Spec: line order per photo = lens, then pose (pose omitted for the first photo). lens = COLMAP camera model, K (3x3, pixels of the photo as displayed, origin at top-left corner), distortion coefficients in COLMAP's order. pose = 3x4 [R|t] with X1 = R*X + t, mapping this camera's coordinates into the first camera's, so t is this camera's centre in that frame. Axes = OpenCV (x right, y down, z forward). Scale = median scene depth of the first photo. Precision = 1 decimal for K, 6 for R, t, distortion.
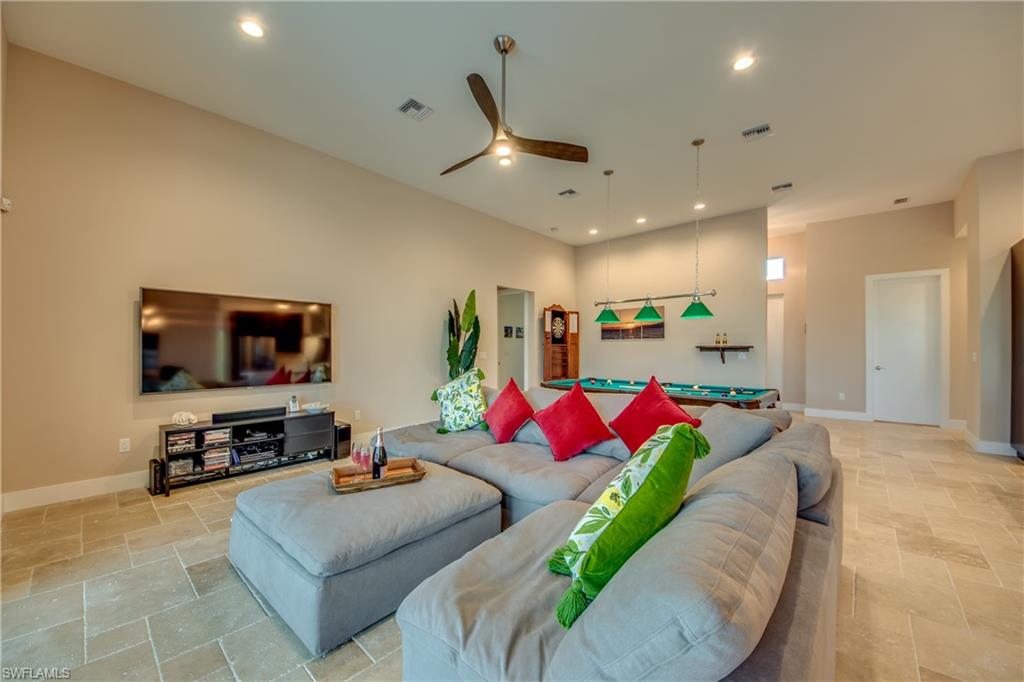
lens RADIAL K [[397.1, 0, 491.9], [0, 397.1, 336.7], [0, 0, 1]] dist [0.031449, -0.020953]
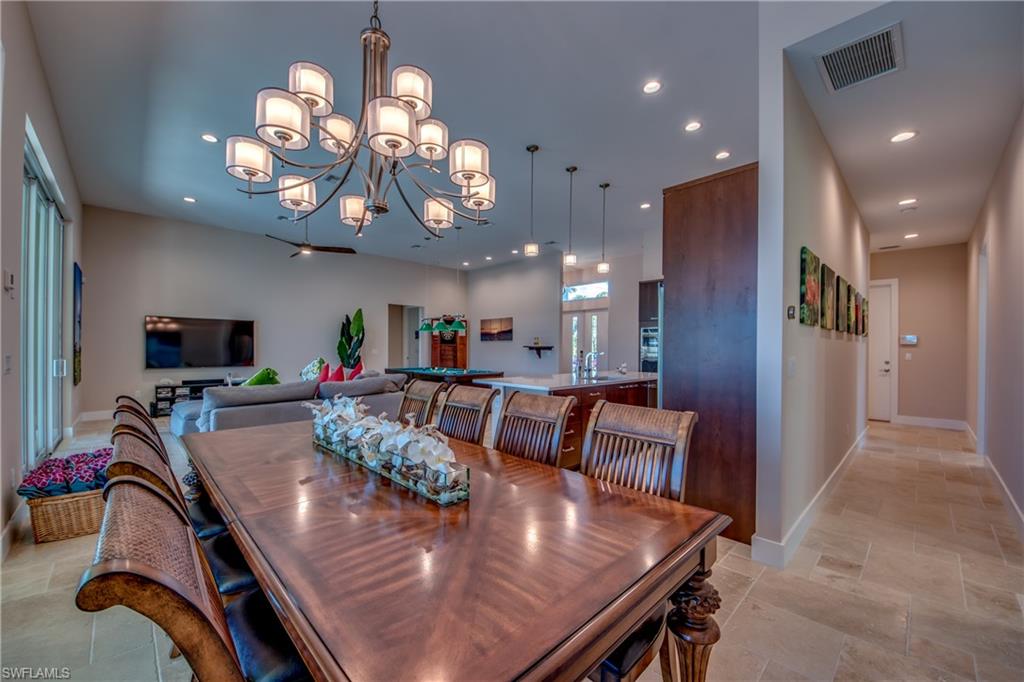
lens RADIAL K [[381.4, 0, 486.0], [0, 381.4, 349.7], [0, 0, 1]] dist [-0.000459, -0.008877]
pose [[0.998255, 0.006826, -0.058659, 0.446131], [-0.004650, 0.999299, 0.037145, -0.014260], [0.058872, -0.036807, 0.997587, -0.373732]]
